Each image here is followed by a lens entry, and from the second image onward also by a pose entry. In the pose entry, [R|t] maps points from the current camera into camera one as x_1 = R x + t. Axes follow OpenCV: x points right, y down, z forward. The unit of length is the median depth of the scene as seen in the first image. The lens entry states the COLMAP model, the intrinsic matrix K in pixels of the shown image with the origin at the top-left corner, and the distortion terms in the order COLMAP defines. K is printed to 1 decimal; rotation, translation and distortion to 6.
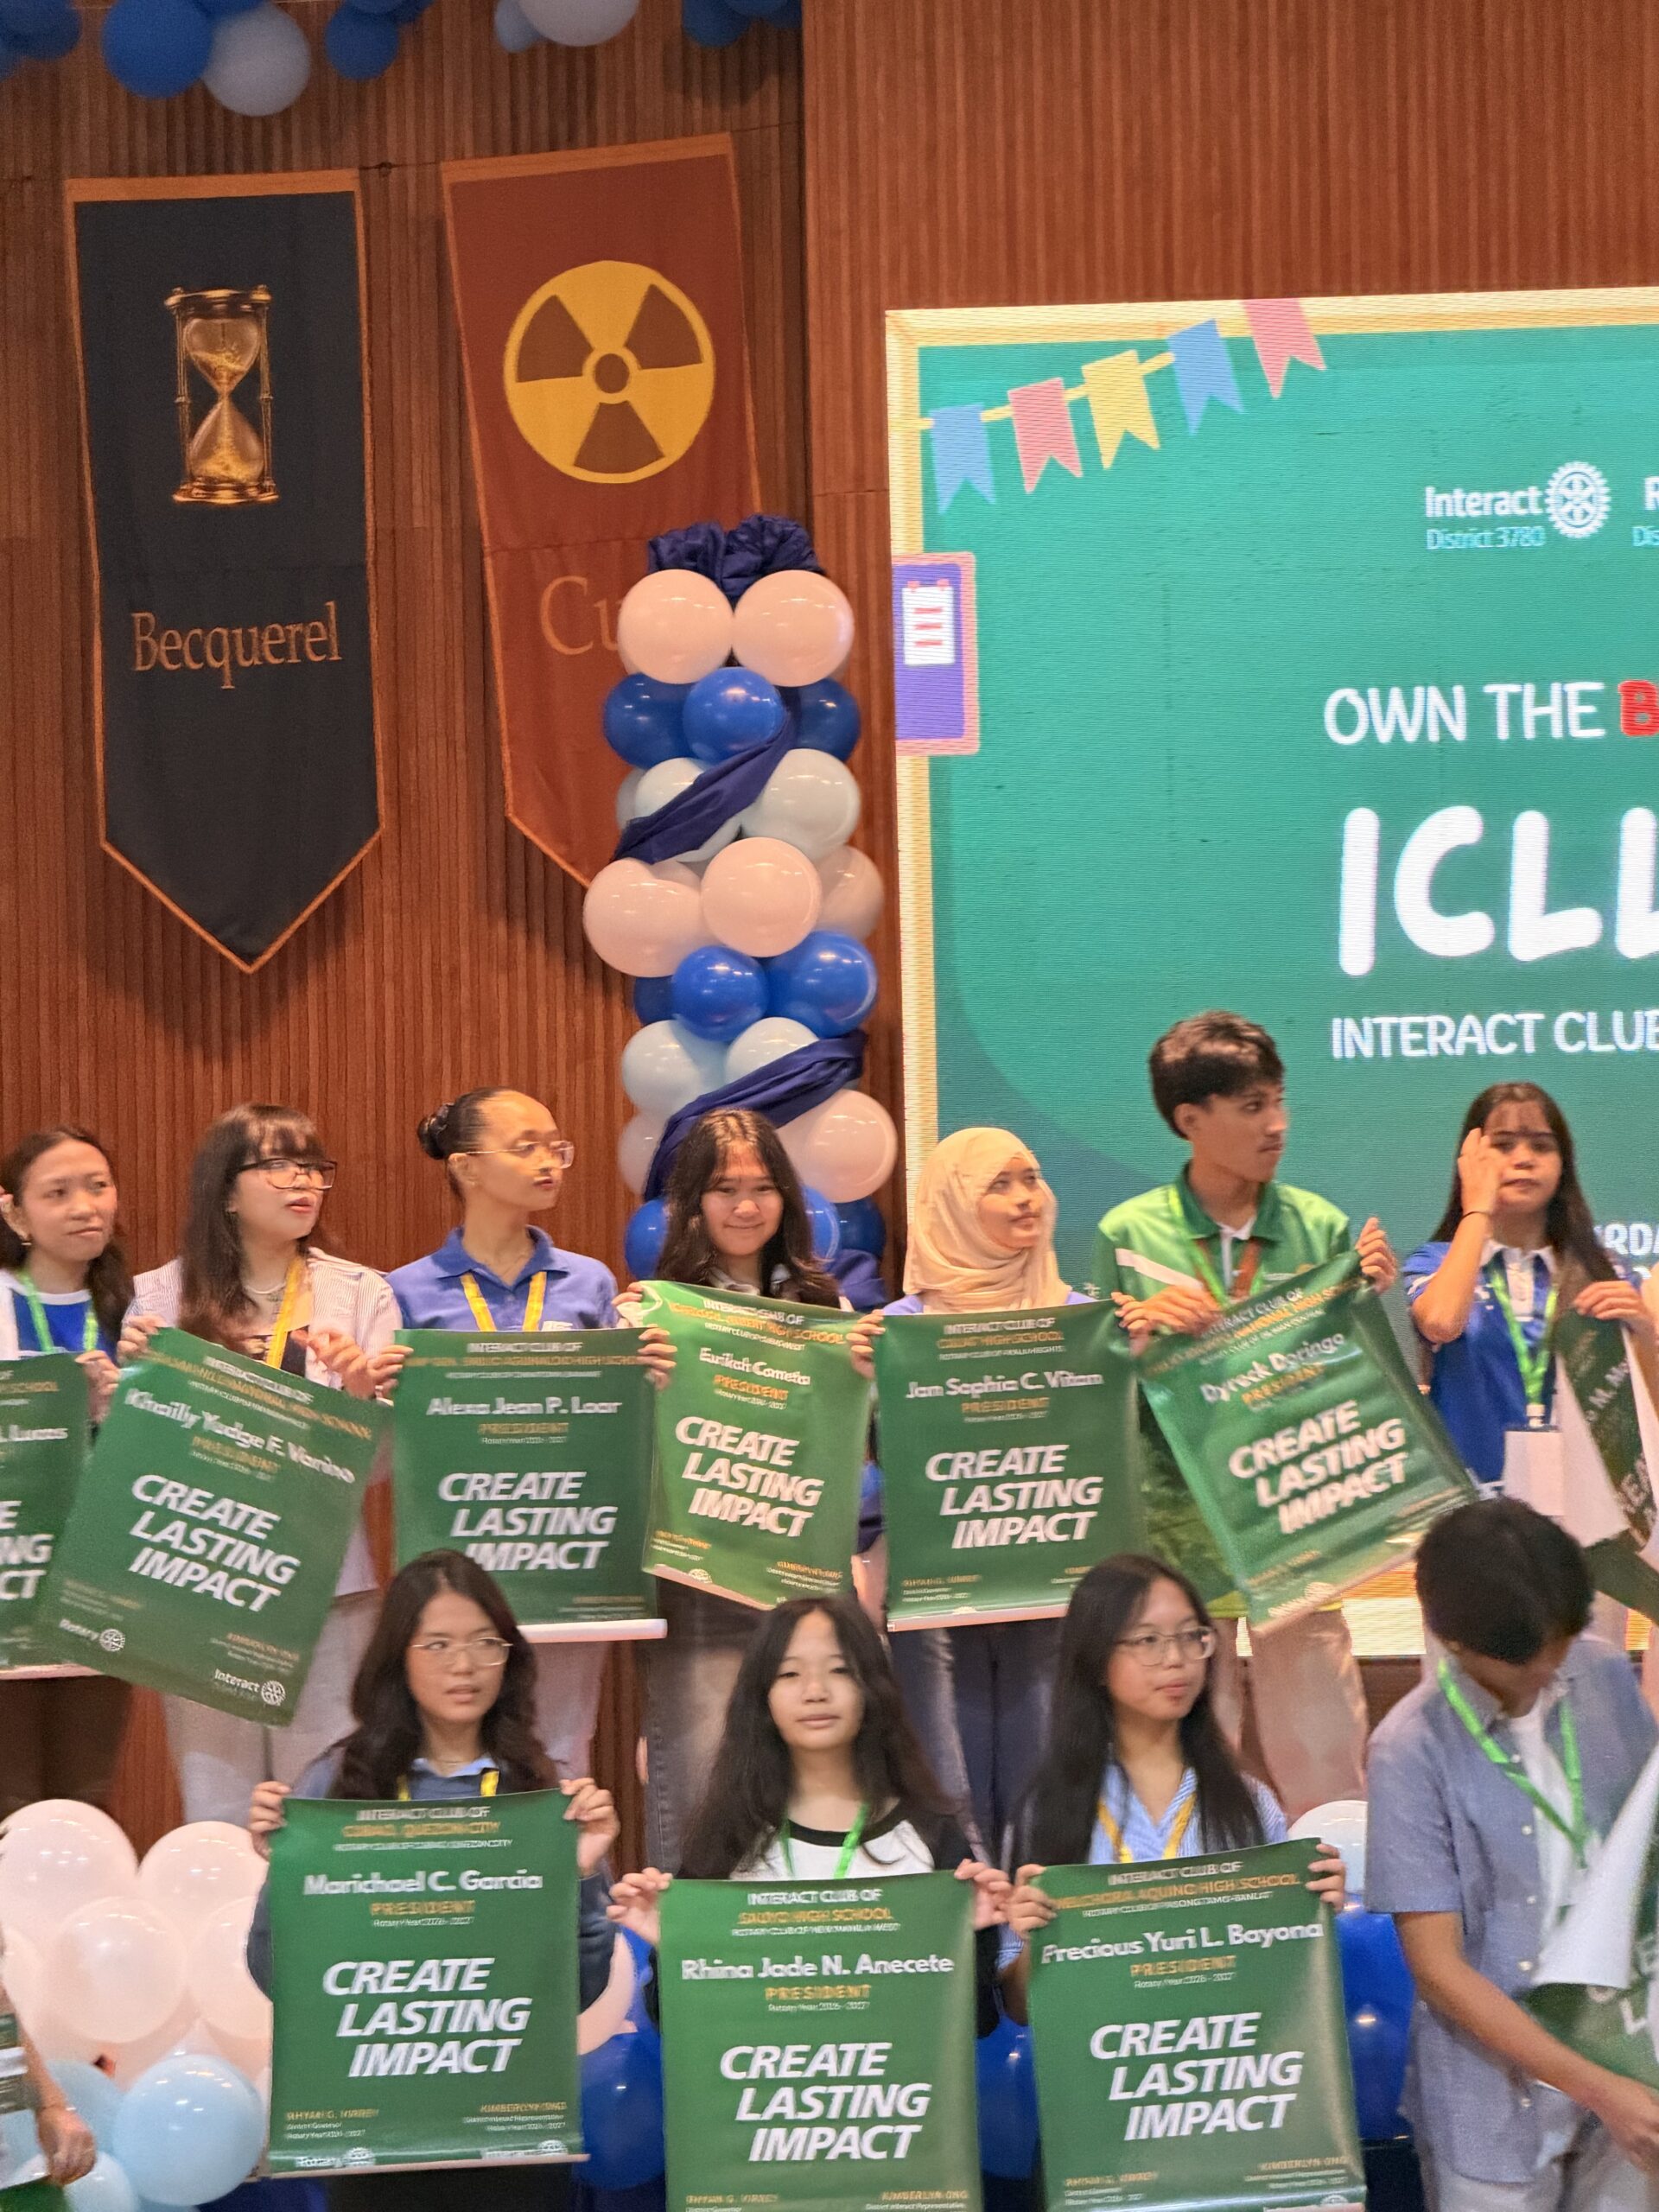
lens RADIAL K [[7463.5, 0, 829.4], [0, 7463.5, 1102.3], [0, 0, 1]] dist [0.120197, 0.000000]
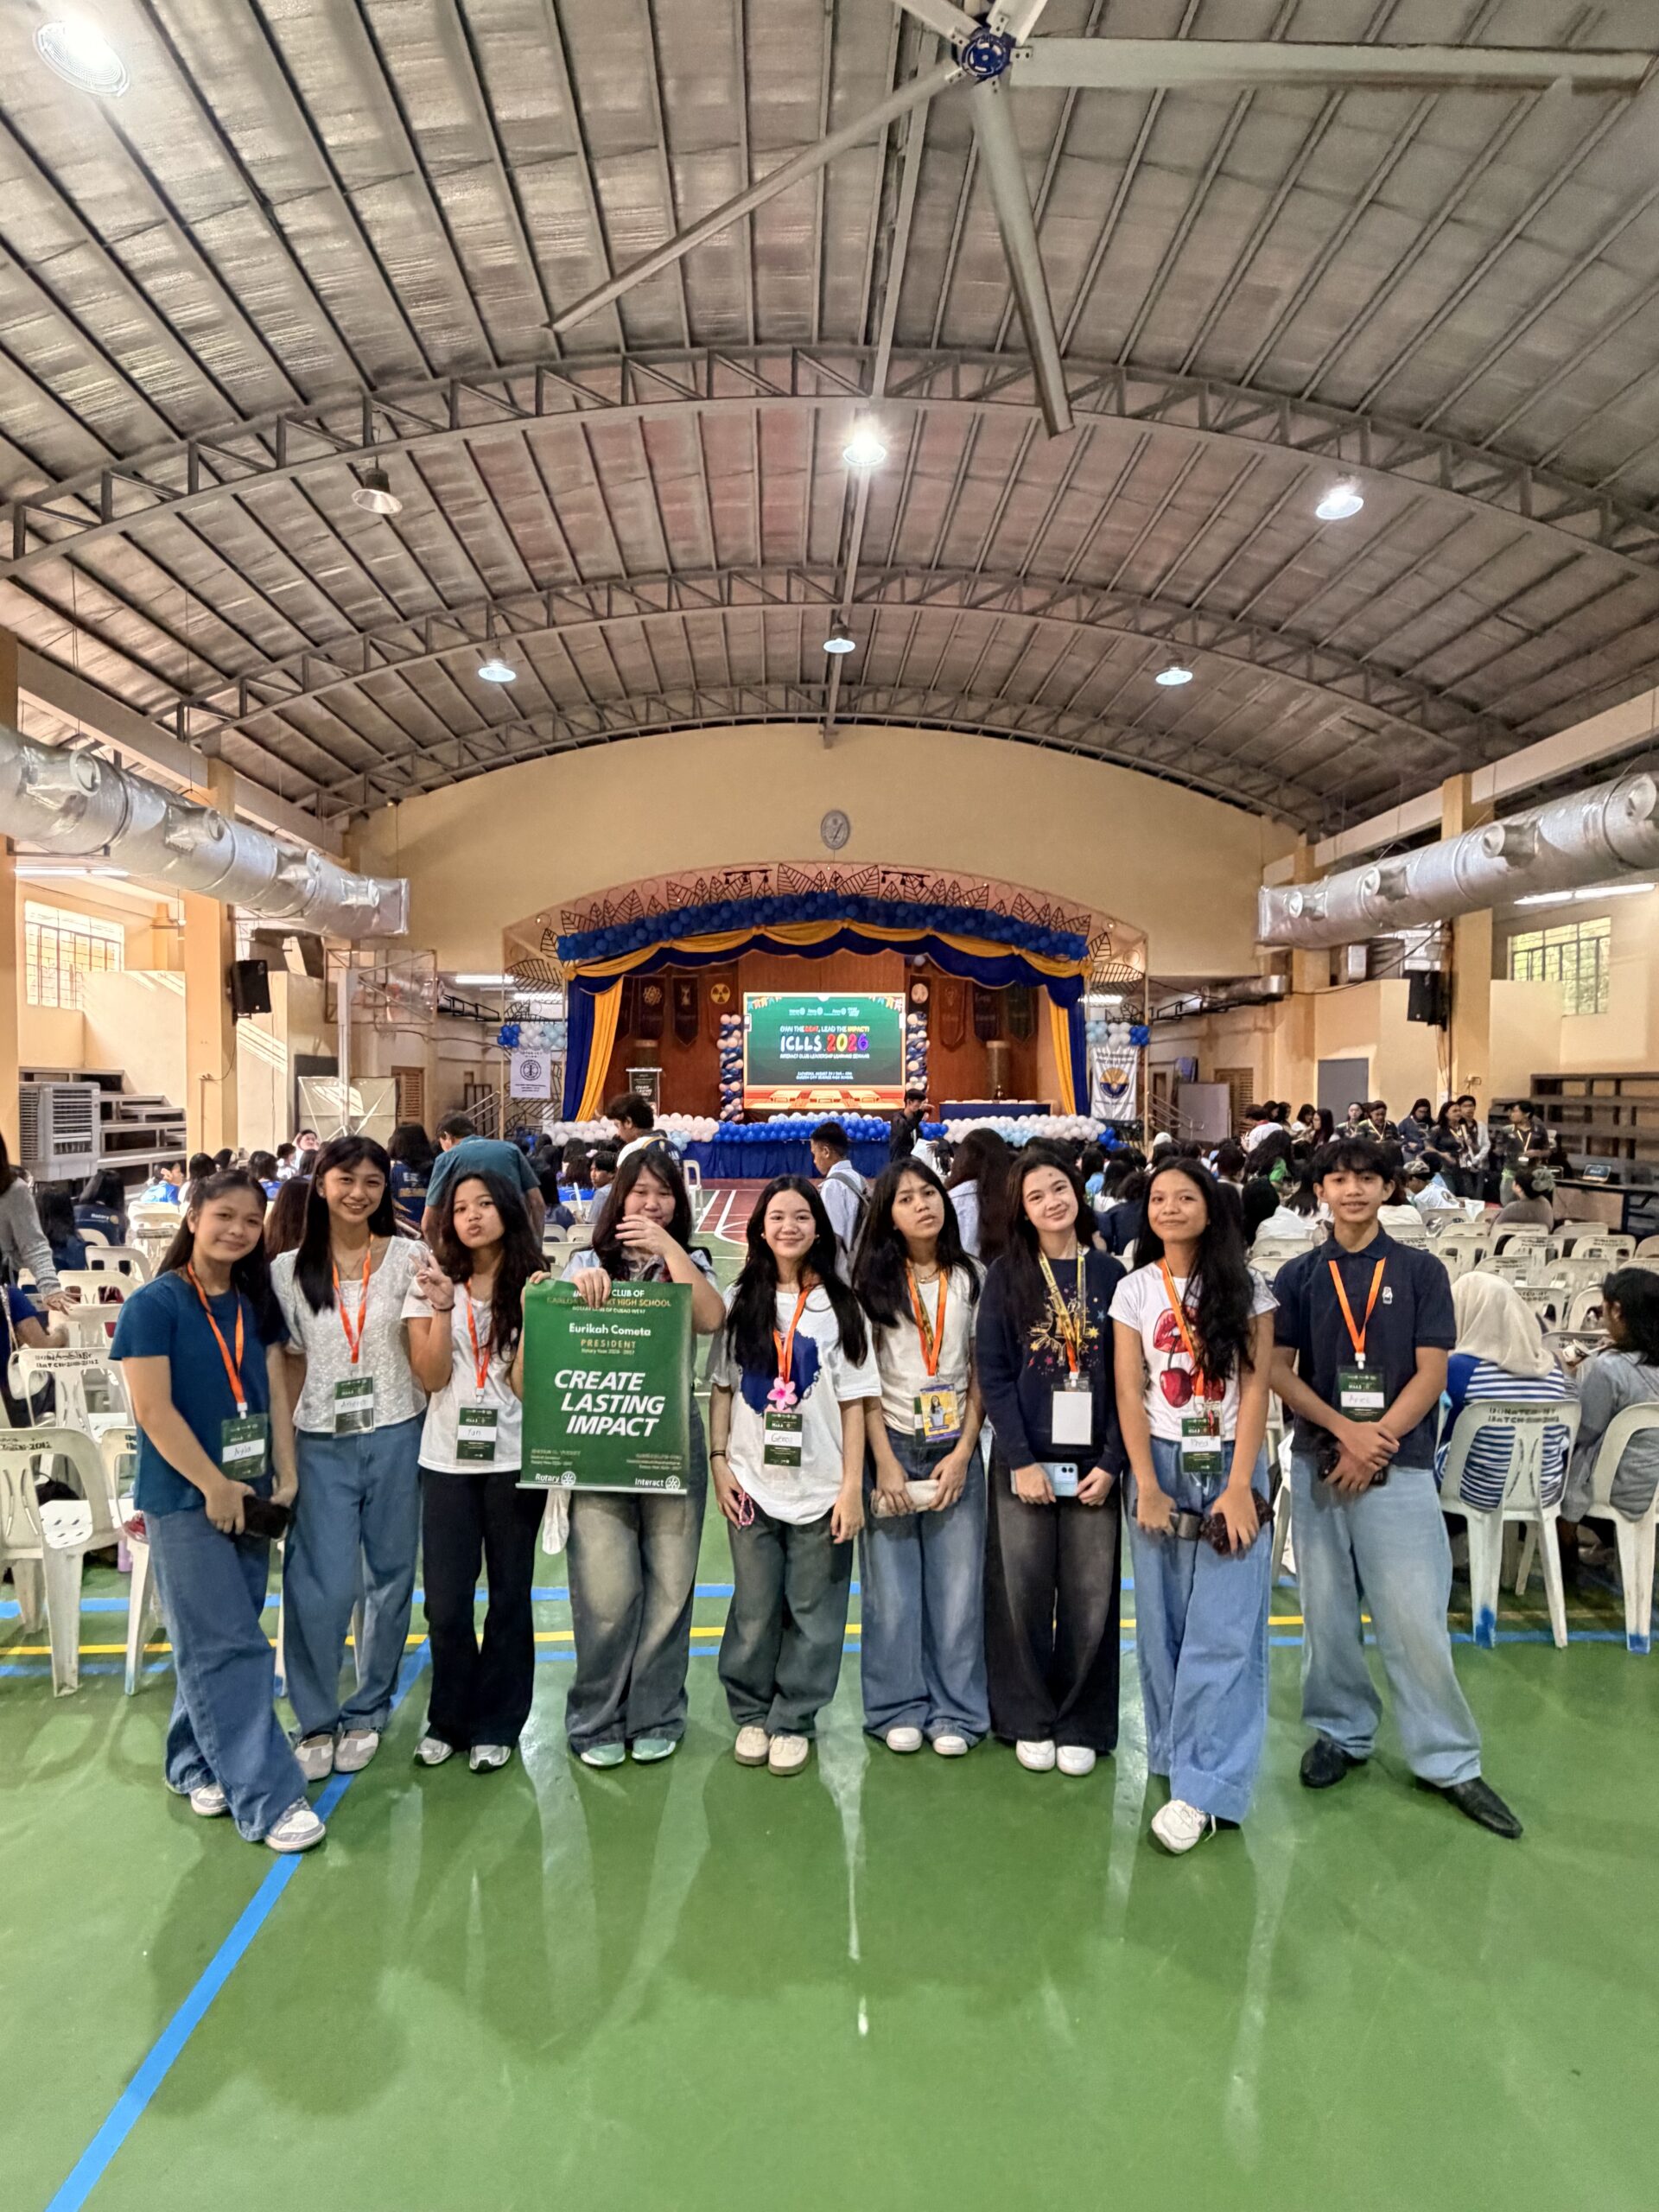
lens RADIAL K [[1138.1, 0, 831.7], [0, 1138.1, 1122.6], [0, 0, 1]] dist [0.021811, 0.000570]
pose [[0.997365, 0.023450, 0.068651, 0.026604], [-0.027819, 0.997601, 0.063388, -0.020106], [-0.067000, -0.065131, 0.995625, -0.810408]]
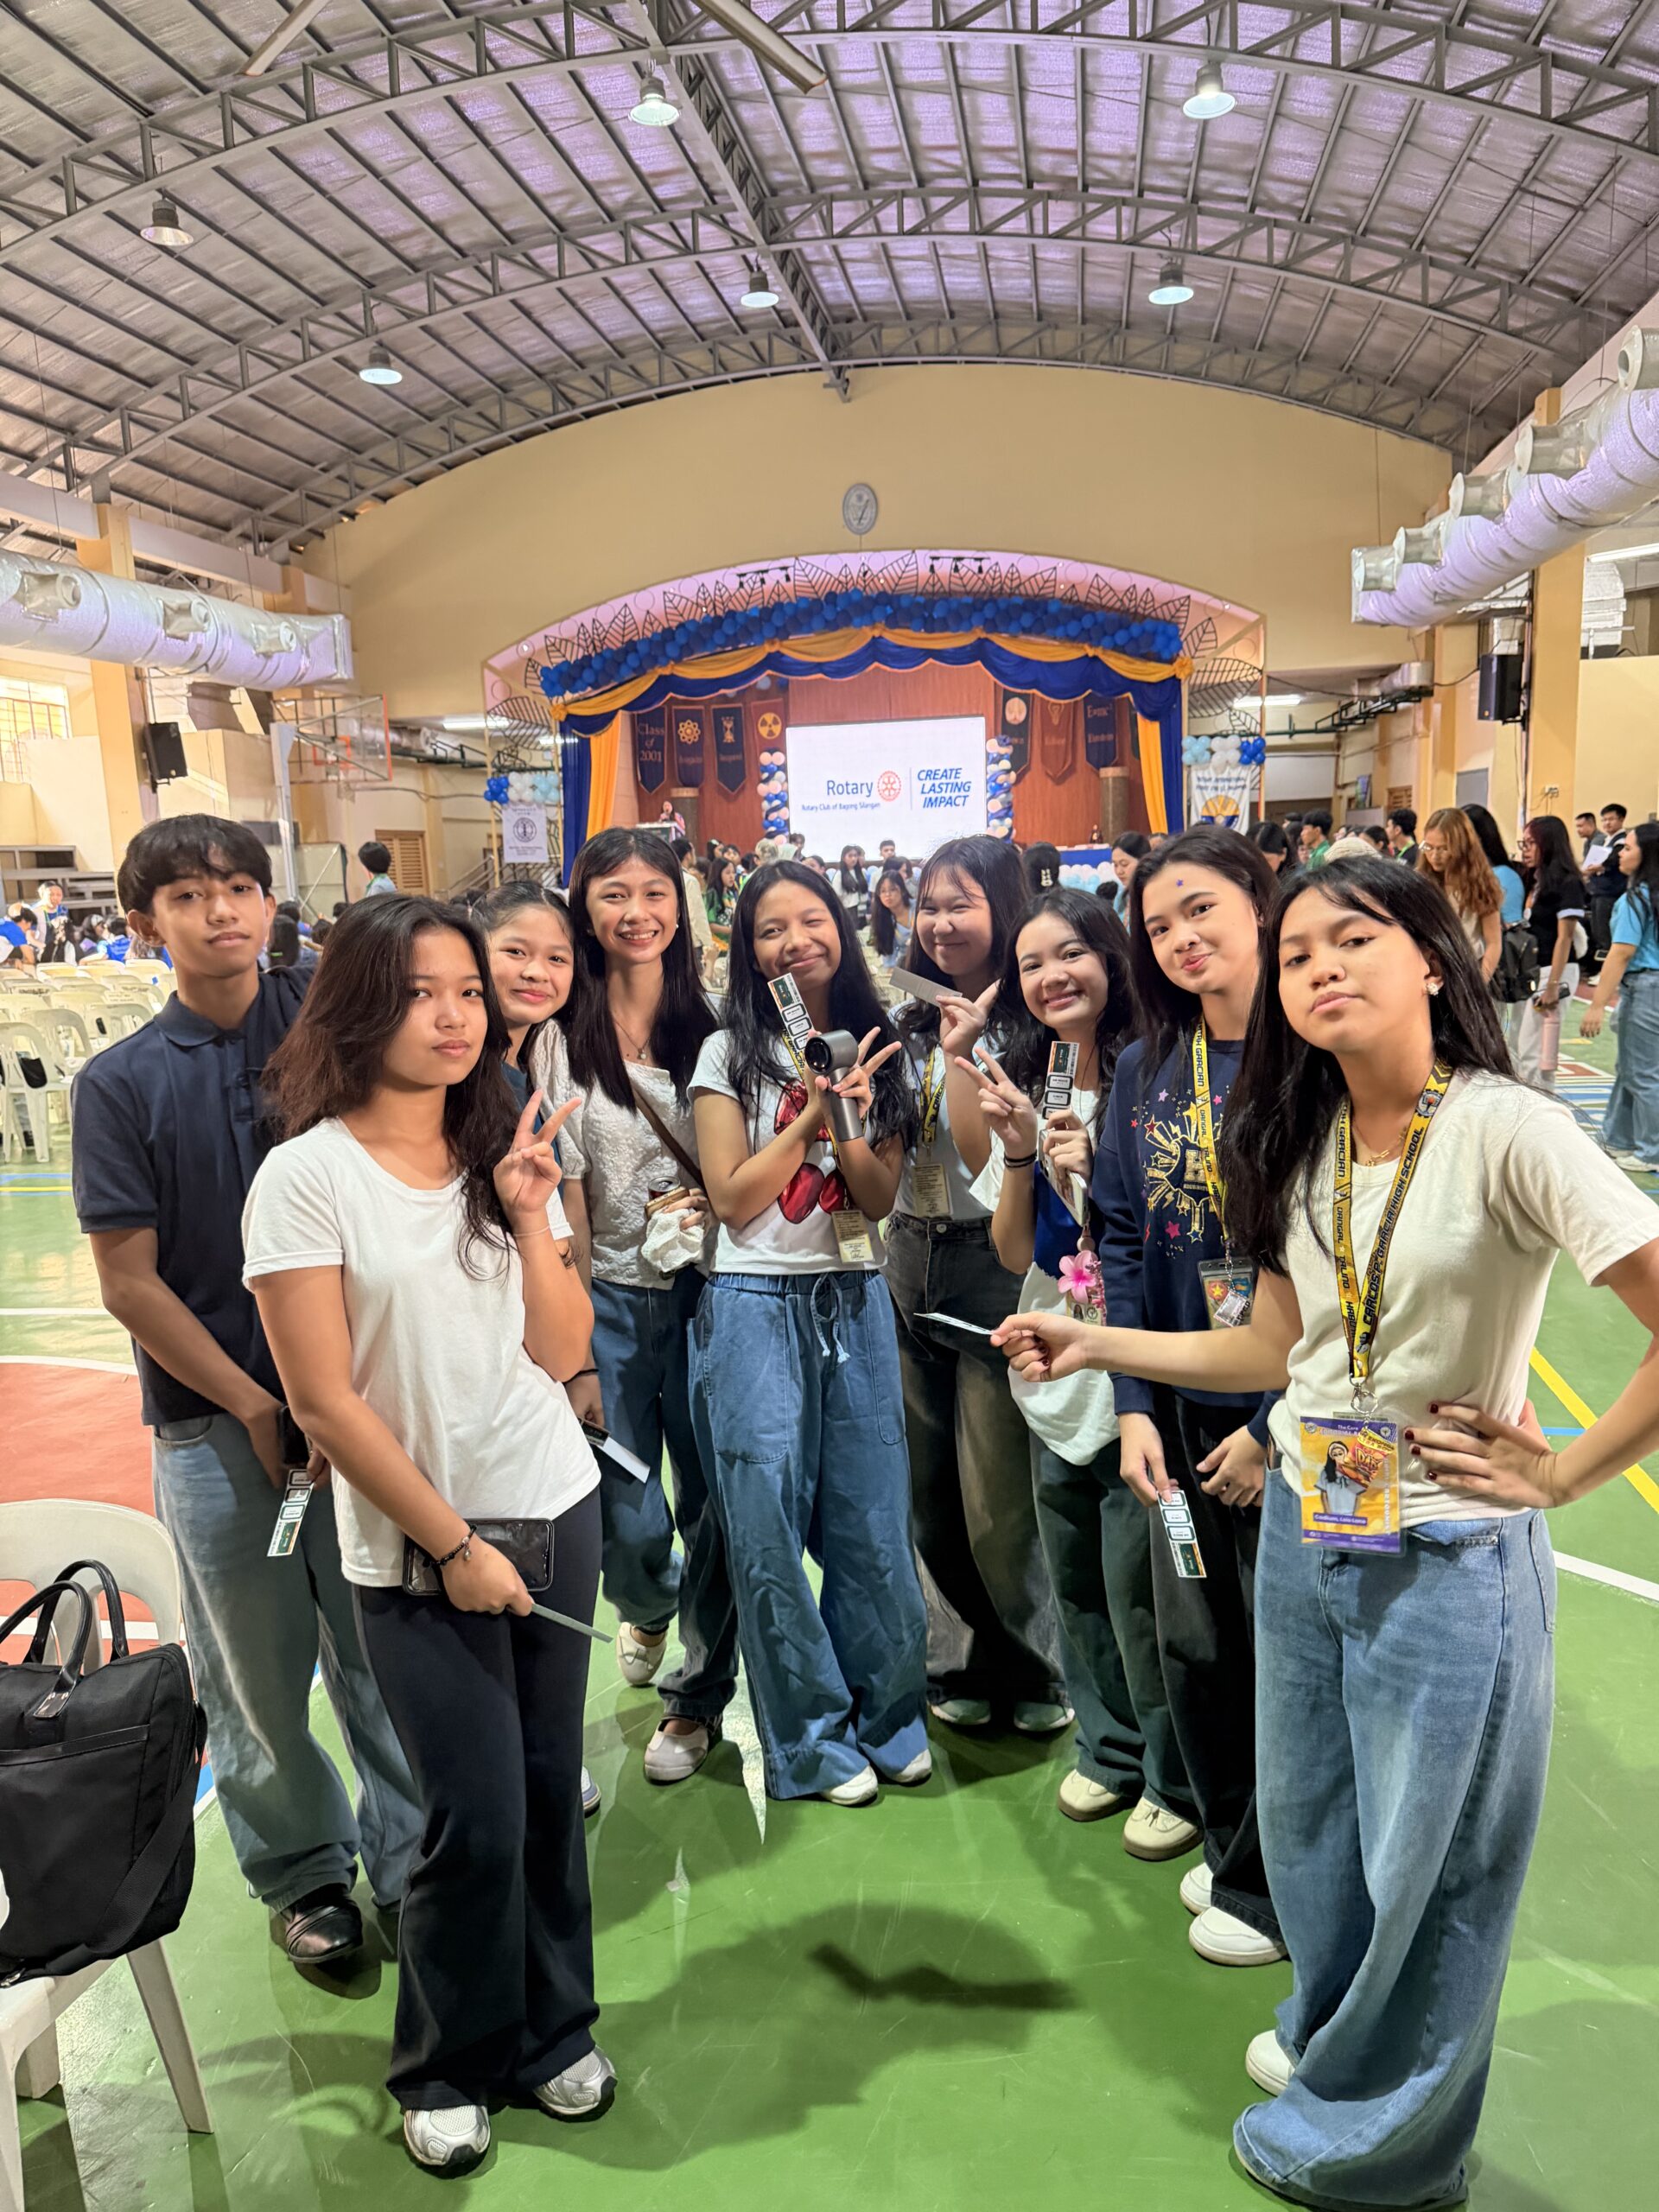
lens RADIAL K [[1570.7, 0, 832.9], [0, 1570.7, 1133.8], [0, 0, 1]] dist [0.077073, -0.055940]
pose [[0.991795, 0.008770, -0.127534, 0.331502], [0.018673, 0.977005, 0.212396, -0.020894], [0.126464, -0.213034, 0.968826, -1.078366]]
